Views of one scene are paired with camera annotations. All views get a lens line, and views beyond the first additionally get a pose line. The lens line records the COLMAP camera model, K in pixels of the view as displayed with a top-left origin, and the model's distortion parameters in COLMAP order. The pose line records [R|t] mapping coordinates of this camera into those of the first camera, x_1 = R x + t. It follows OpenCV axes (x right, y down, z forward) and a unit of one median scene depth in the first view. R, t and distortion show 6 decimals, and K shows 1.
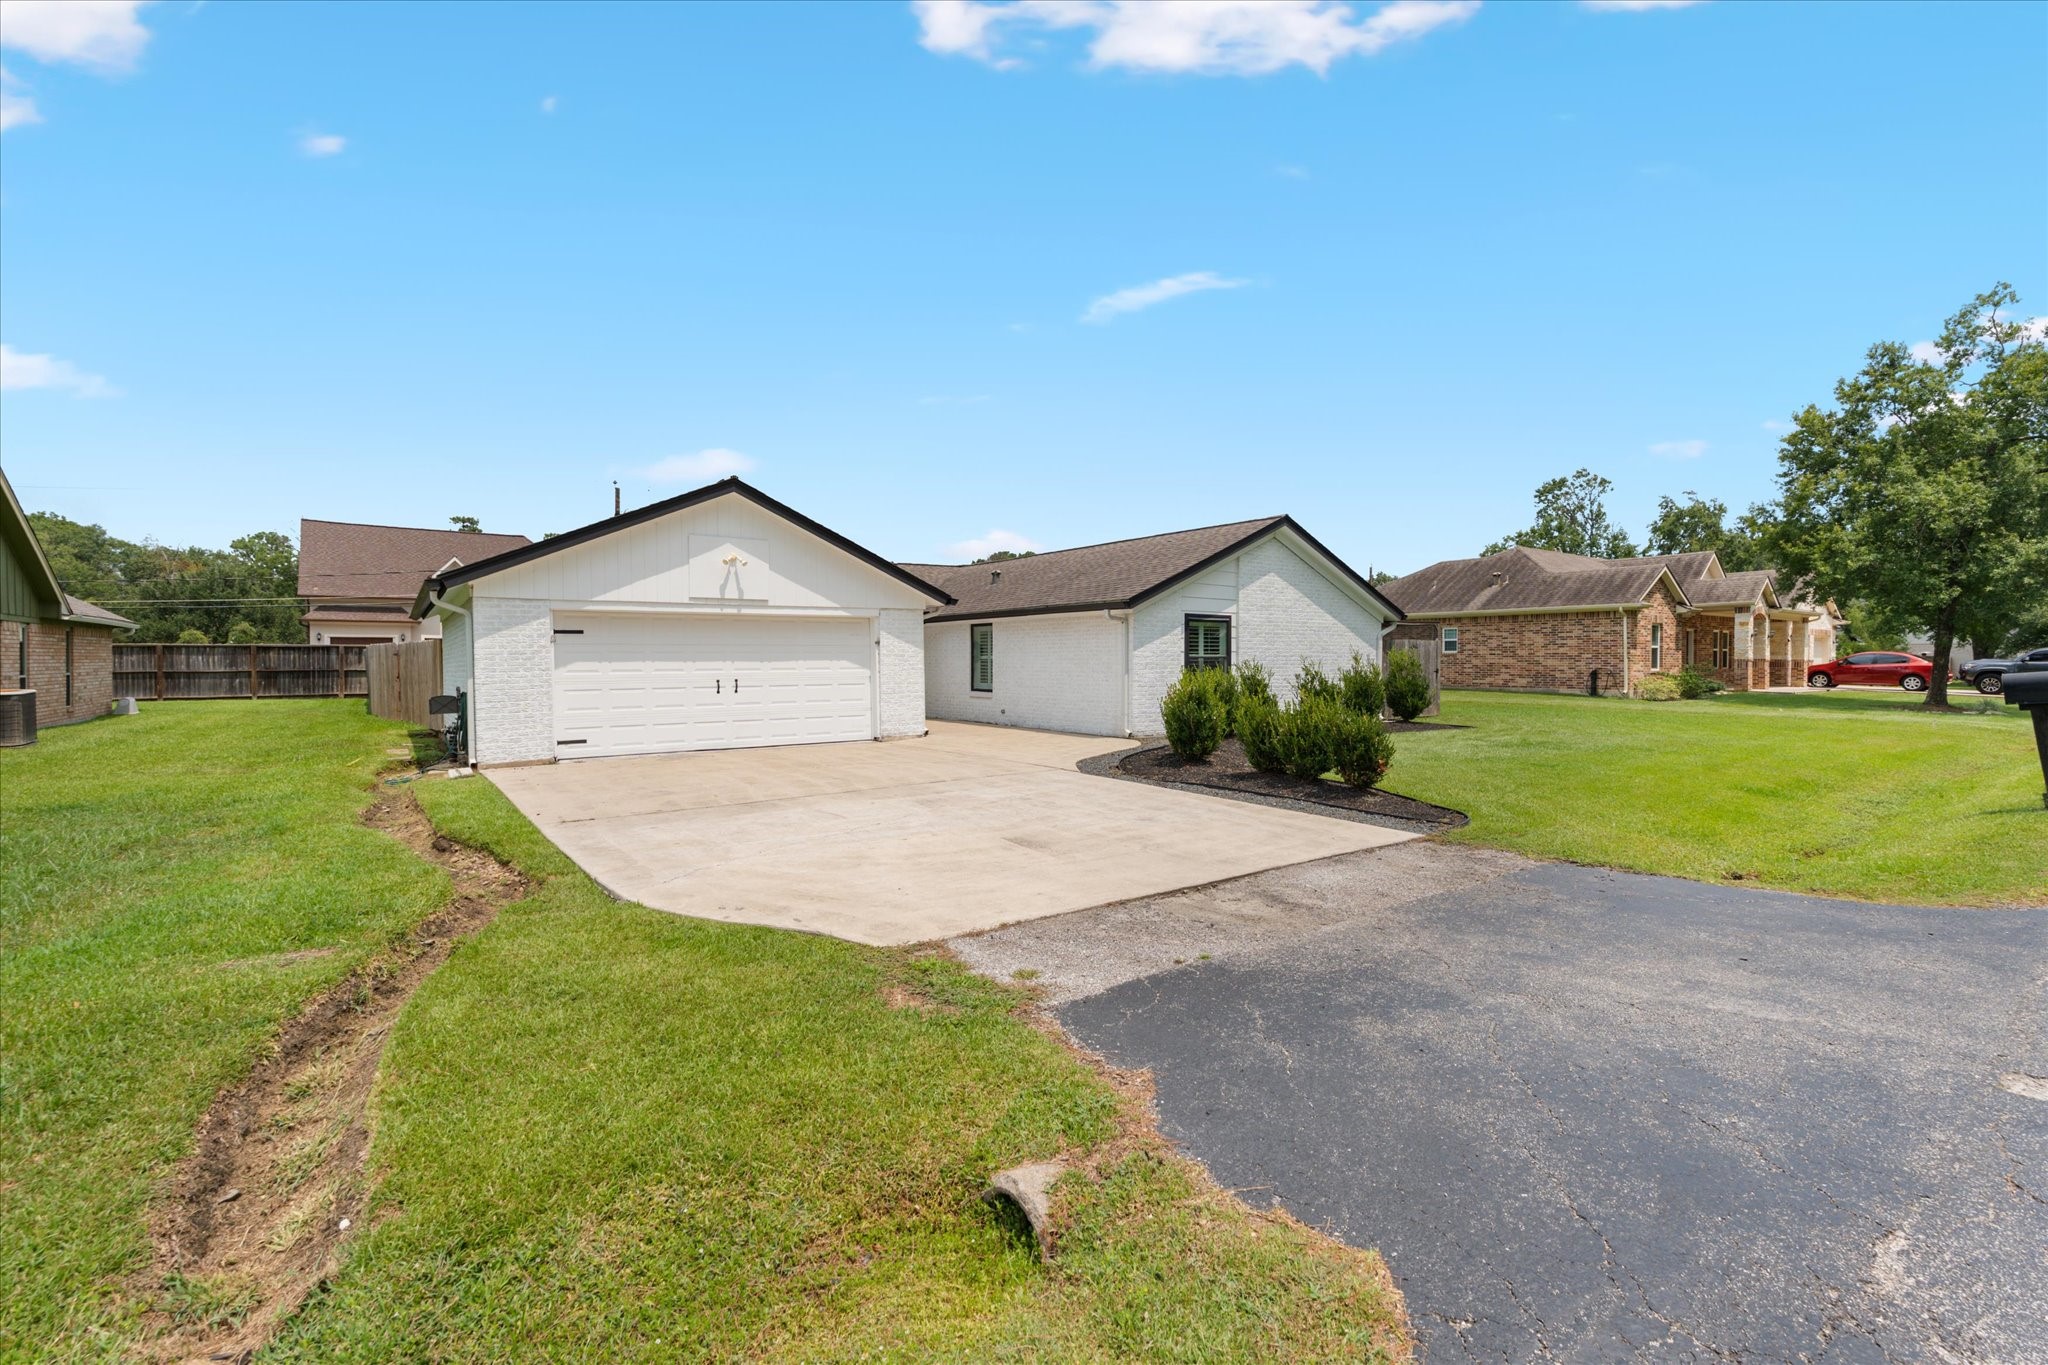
lens RADIAL K [[920.3, 0, 1019.9], [0, 920.3, 674.5], [0, 0, 1]] dist [-0.000304, 0.000776]
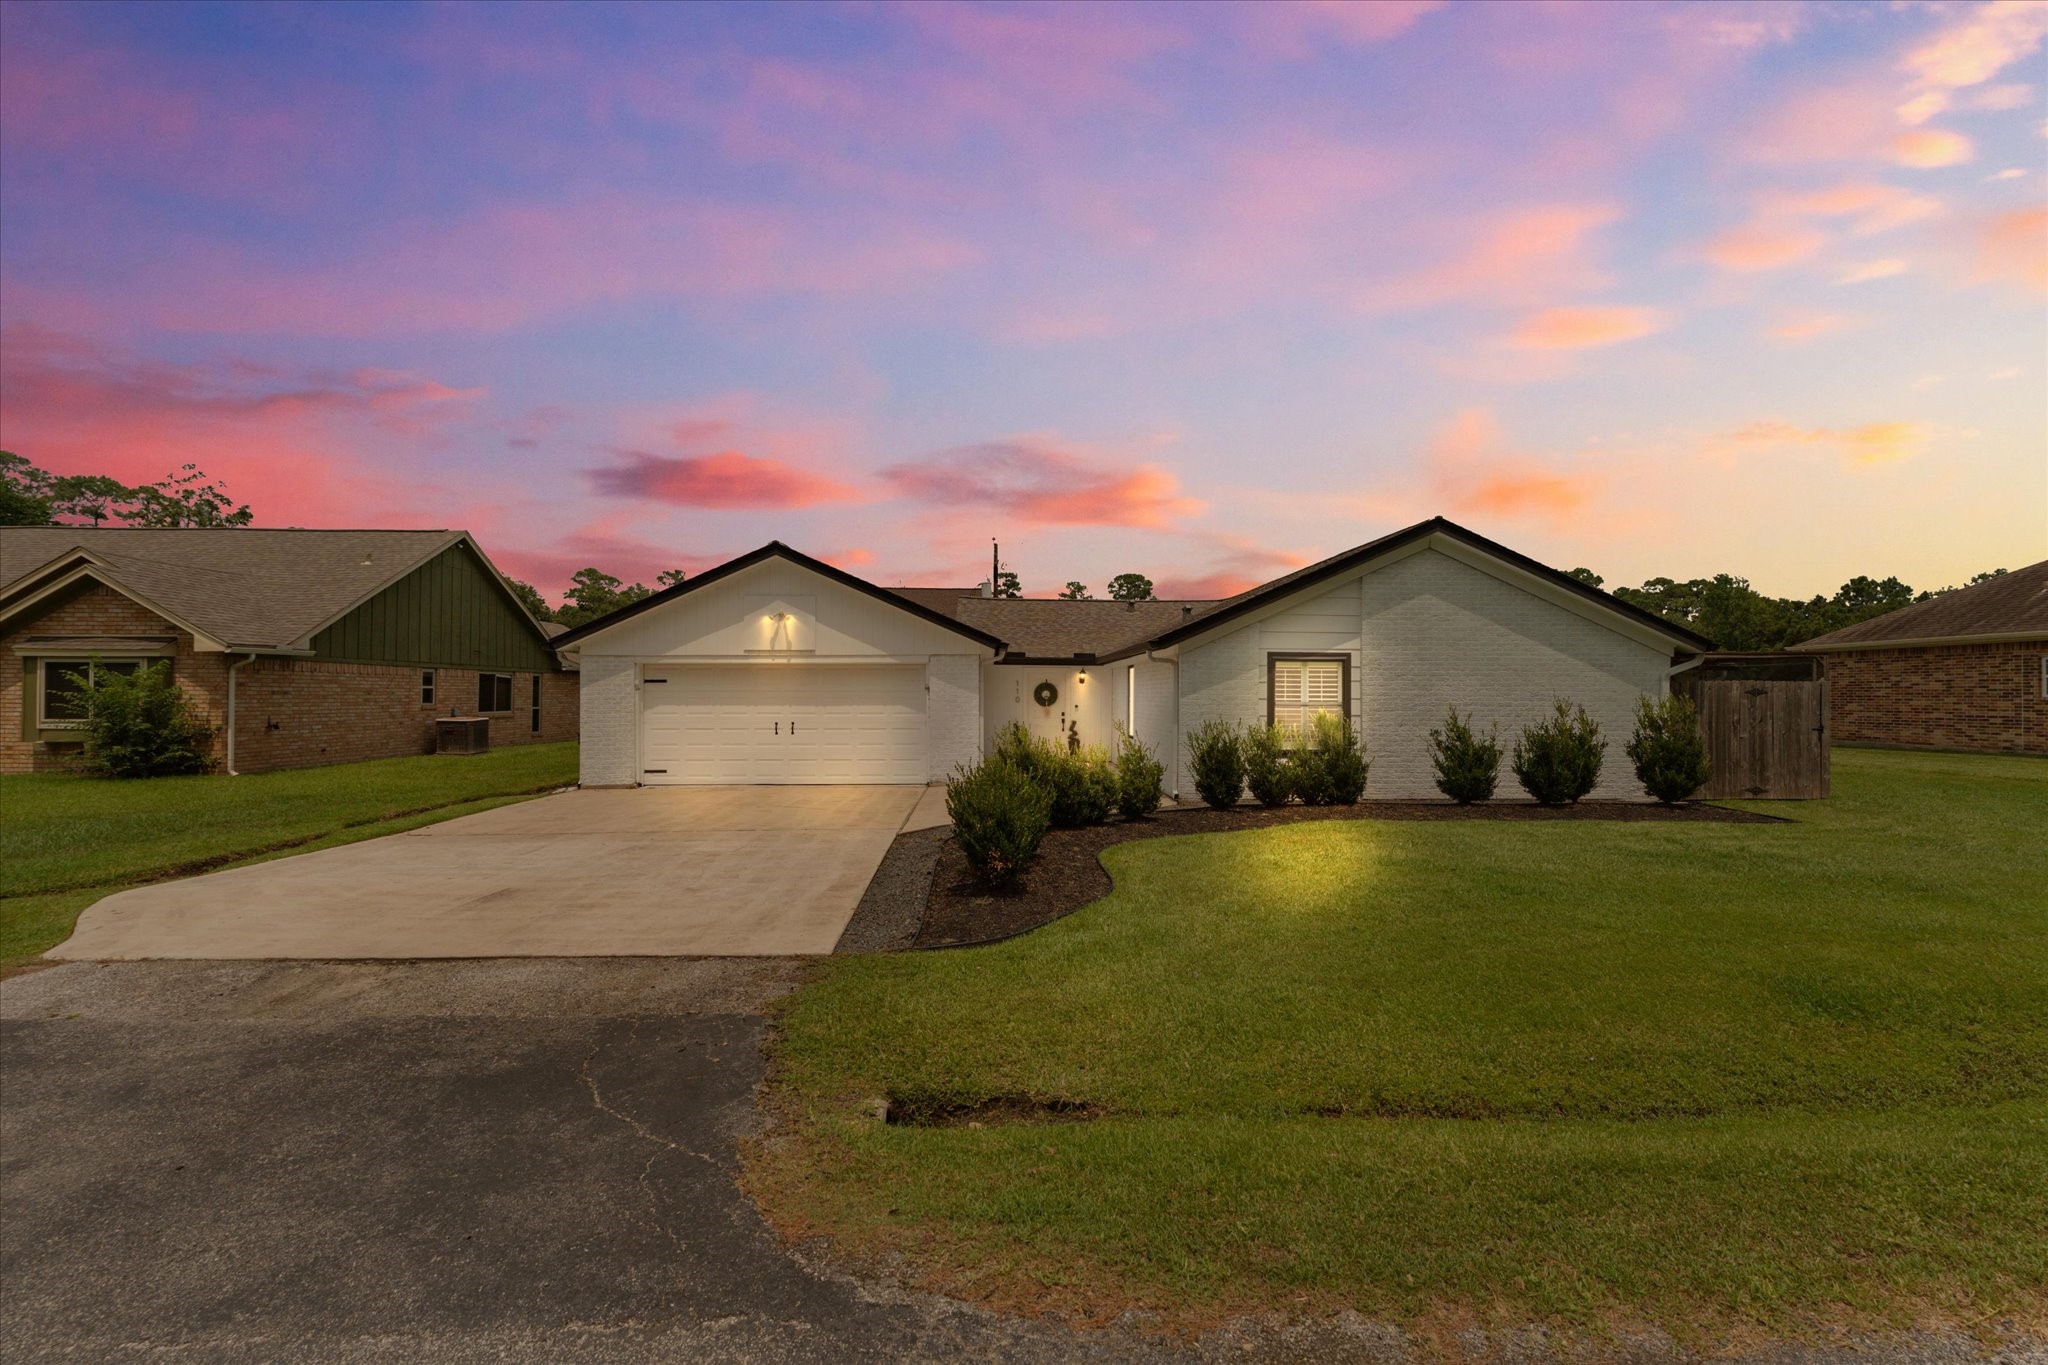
lens RADIAL K [[920.3, 0, 1021.0], [0, 920.3, 685.8], [0, 0, 1]] dist [-0.000304, 0.000776]
pose [[0.819688, 0.000915, -0.572810, 0.557709], [-0.014038, 0.999730, -0.018491, -0.021846], [0.572638, 0.023198, 0.819480, 0.246907]]
